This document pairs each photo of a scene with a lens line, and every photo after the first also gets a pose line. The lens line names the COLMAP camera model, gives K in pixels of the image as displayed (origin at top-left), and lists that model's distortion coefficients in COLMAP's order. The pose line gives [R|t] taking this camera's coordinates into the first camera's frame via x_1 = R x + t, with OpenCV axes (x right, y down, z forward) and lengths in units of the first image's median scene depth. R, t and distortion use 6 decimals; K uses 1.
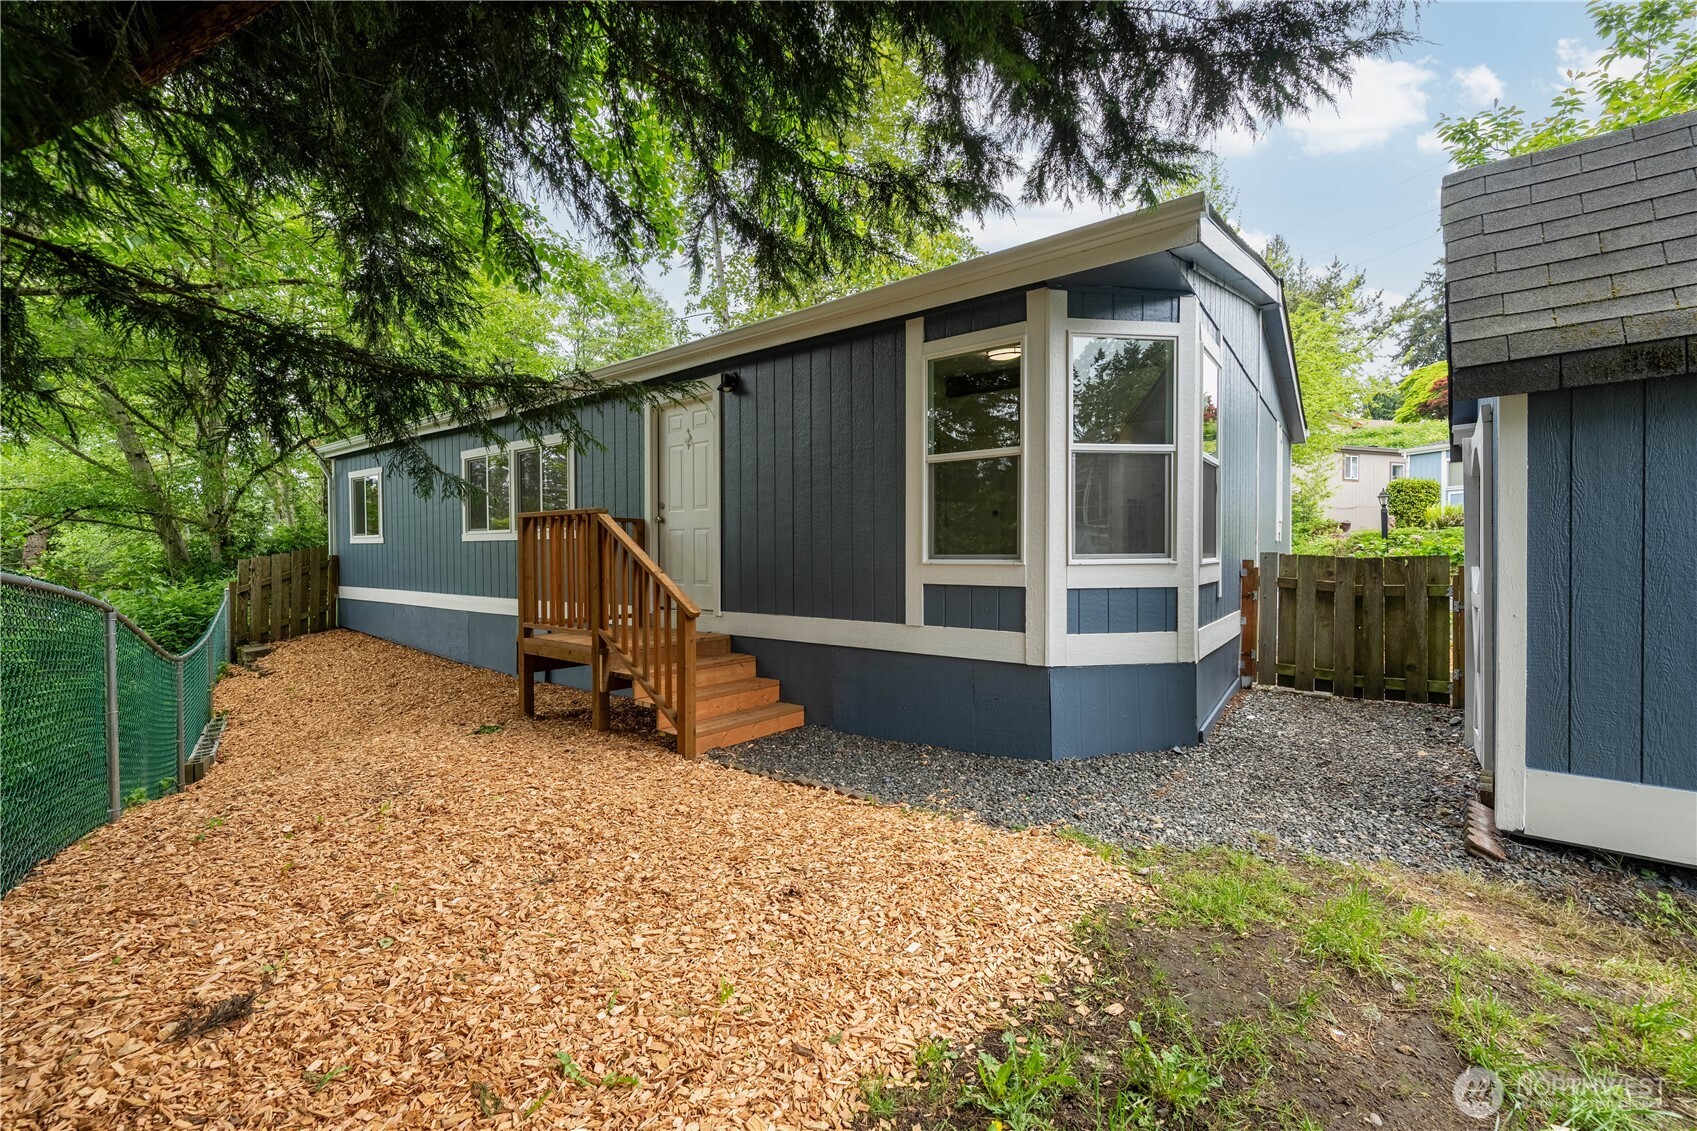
lens RADIAL K [[690.5, 0, 844.6], [0, 690.5, 562.6], [0, 0, 1]] dist [0.002168, -0.000768]
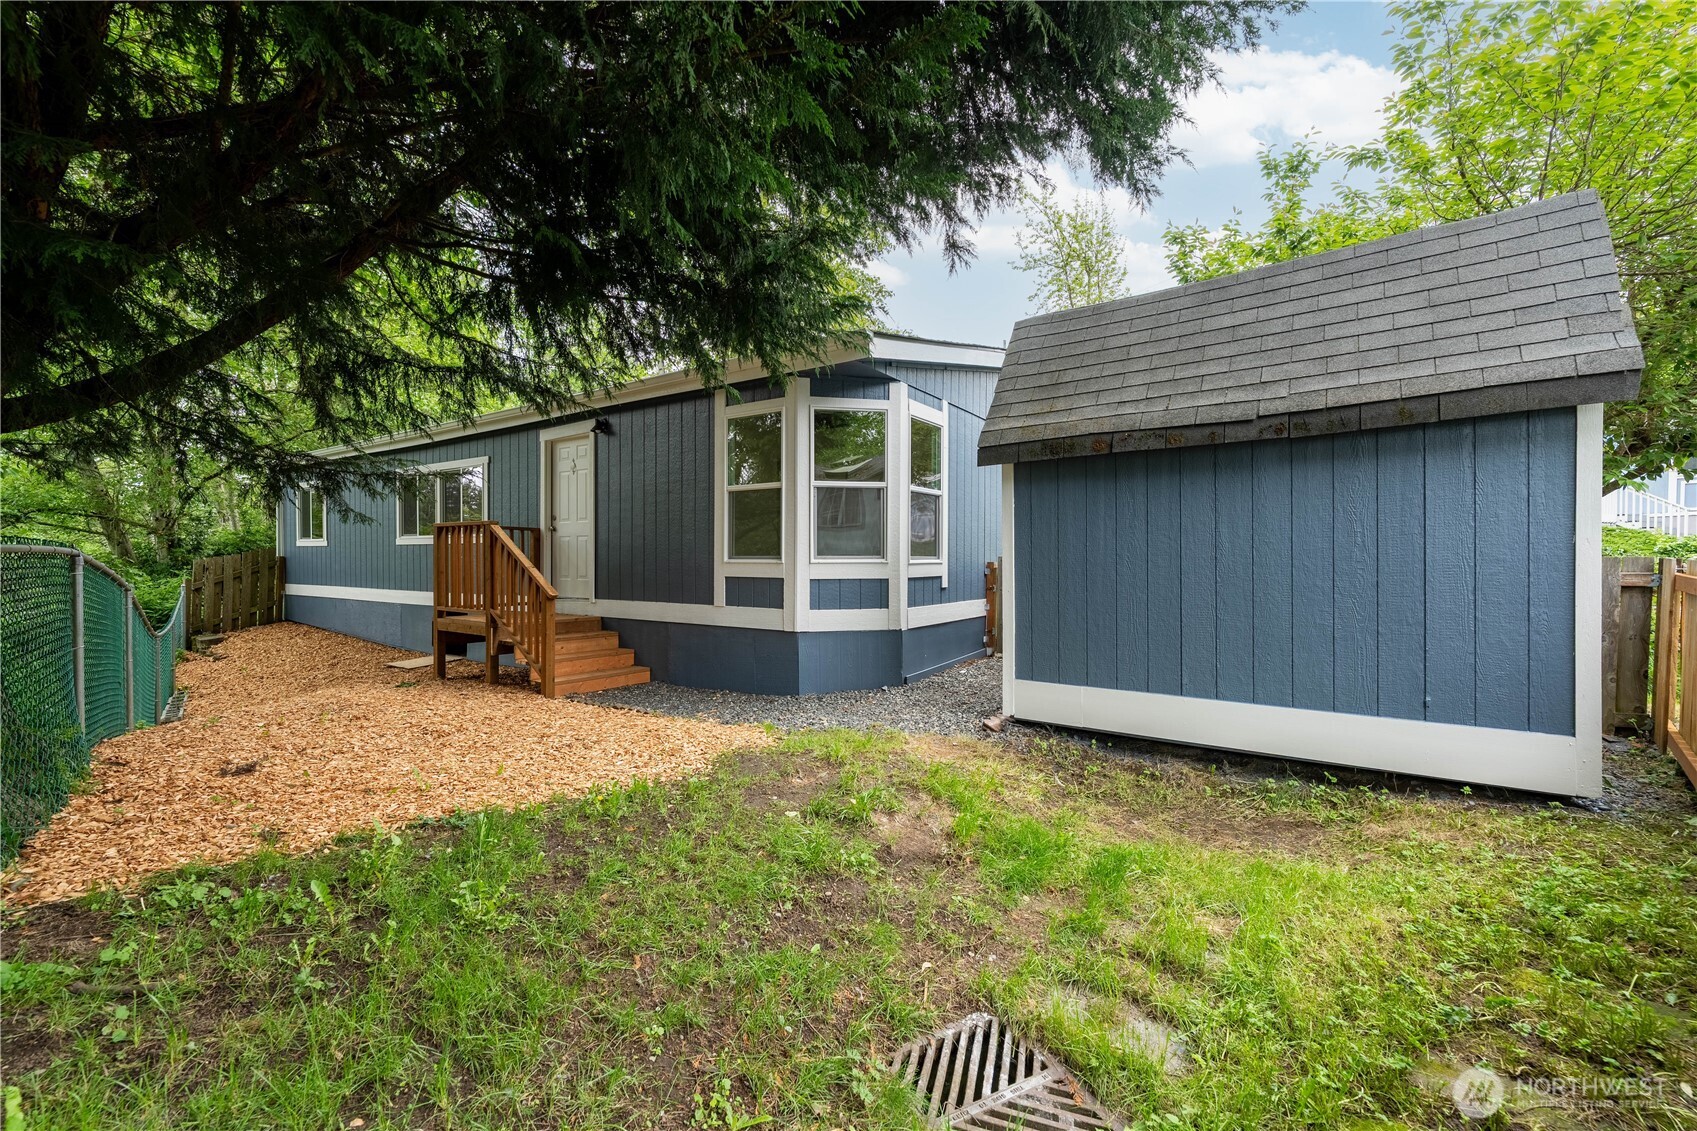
lens RADIAL K [[690.5, 0, 853.2], [0, 690.5, 566.5], [0, 0, 1]] dist [0.002168, -0.000768]
pose [[0.998112, 0.004716, 0.061234, 0.248645], [-0.004462, 0.999981, -0.004281, 0.012642], [-0.061253, 0.004000, 0.998114, -0.367387]]
